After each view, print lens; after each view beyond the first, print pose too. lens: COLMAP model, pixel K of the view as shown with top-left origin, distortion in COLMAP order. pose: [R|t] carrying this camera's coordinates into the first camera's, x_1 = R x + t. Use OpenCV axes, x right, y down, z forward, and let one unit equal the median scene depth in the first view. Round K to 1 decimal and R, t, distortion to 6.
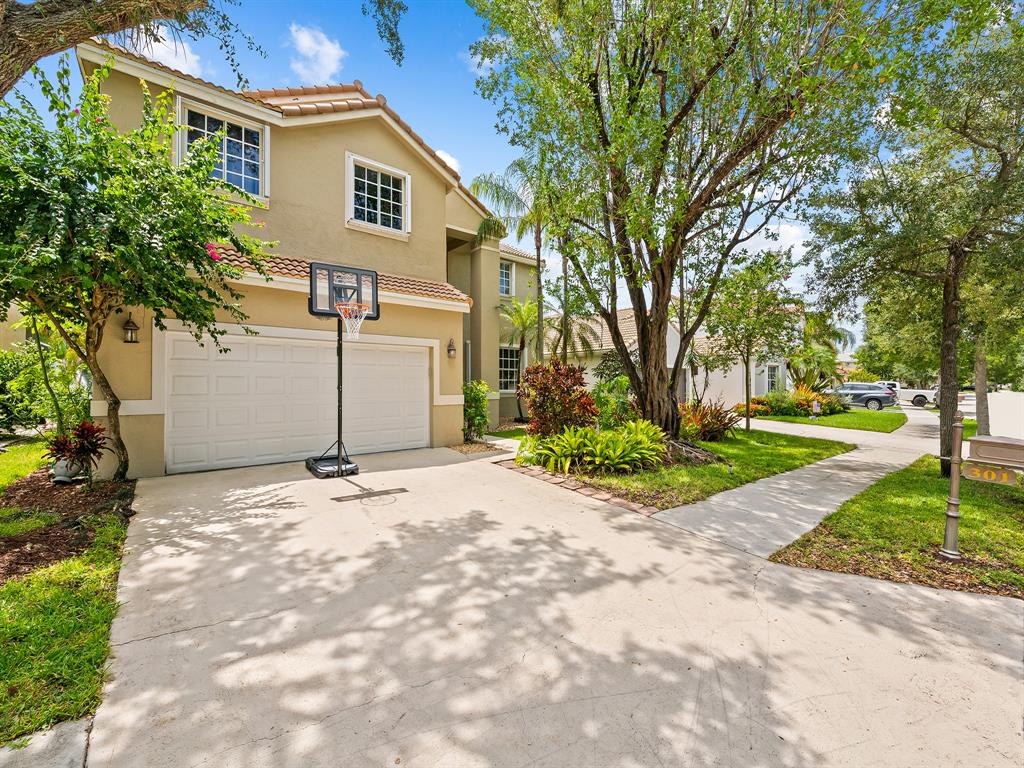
lens RADIAL K [[436.9, 0, 513.3], [0, 436.9, 384.3], [0, 0, 1]] dist [-0.006102, -0.001120]
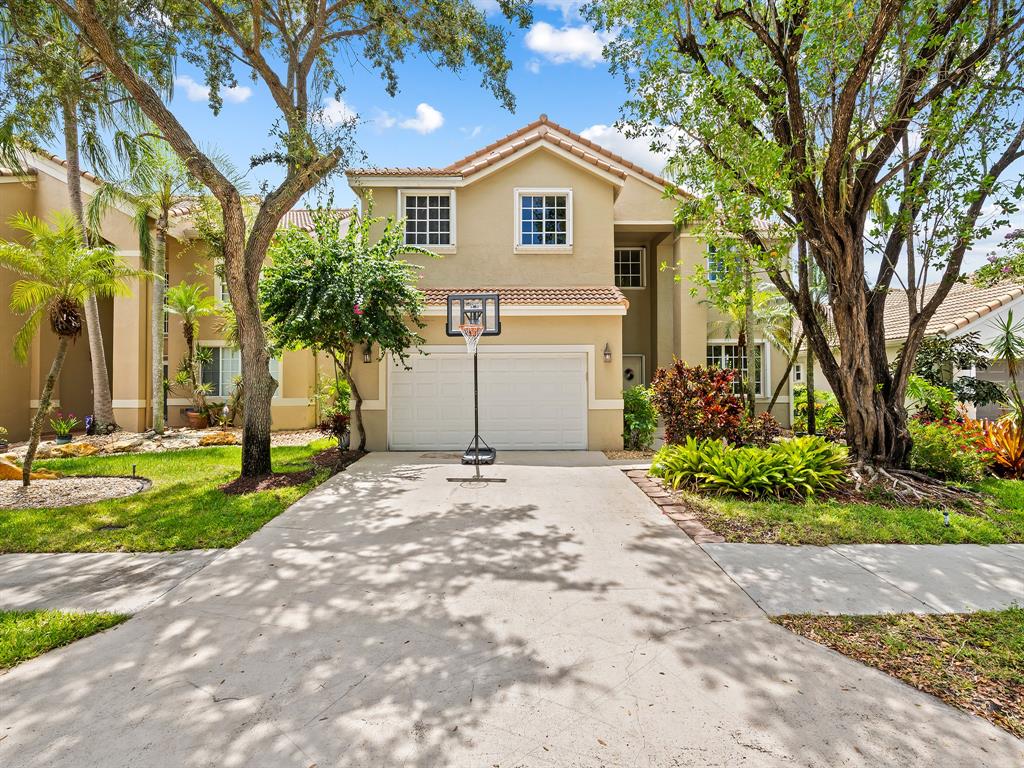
lens RADIAL K [[475.6, 0, 512.3], [0, 475.6, 382.5], [0, 0, 1]] dist [-0.015407, 0.000171]
pose [[0.758572, -0.009060, -0.651527, 0.741671], [0.006118, 0.999958, -0.006781, -0.014372], [0.651561, 0.001158, 0.758595, 0.066476]]
